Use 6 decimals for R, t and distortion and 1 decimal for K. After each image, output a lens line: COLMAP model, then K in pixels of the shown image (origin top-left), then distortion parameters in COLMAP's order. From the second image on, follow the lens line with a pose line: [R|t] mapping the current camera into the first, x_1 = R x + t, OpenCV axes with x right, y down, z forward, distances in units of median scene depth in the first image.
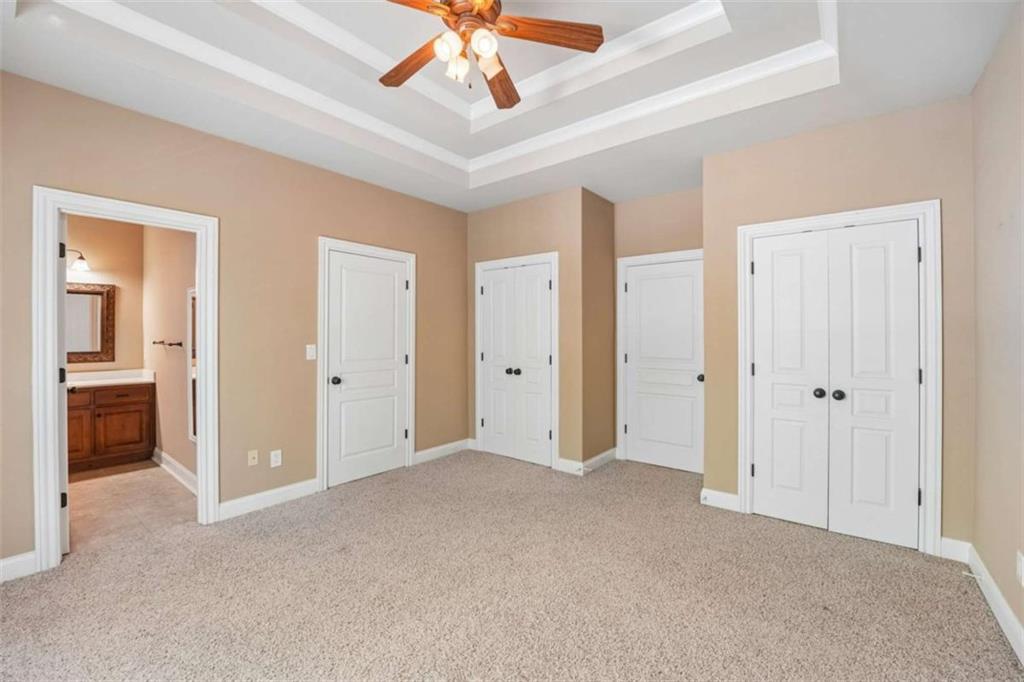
lens RADIAL K [[421.8, 0, 508.9], [0, 421.8, 334.4], [0, 0, 1]] dist [-0.031688, 0.000323]
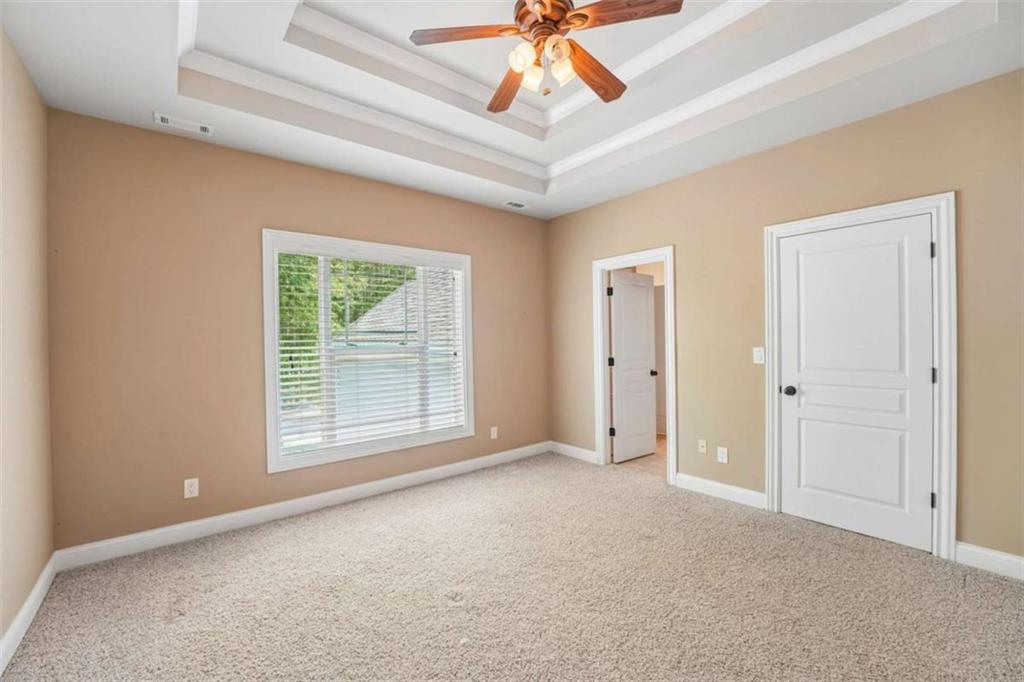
lens RADIAL K [[413.6, 0, 512.0], [0, 413.6, 341.0], [0, 0, 1]] dist [-0.027437, 0.000335]
pose [[-0.204980, 0.004150, -0.978757, 0.522497], [0.014168, 0.999899, 0.001272, 0.001707], [0.978664, -0.013606, -0.205018, 0.651060]]
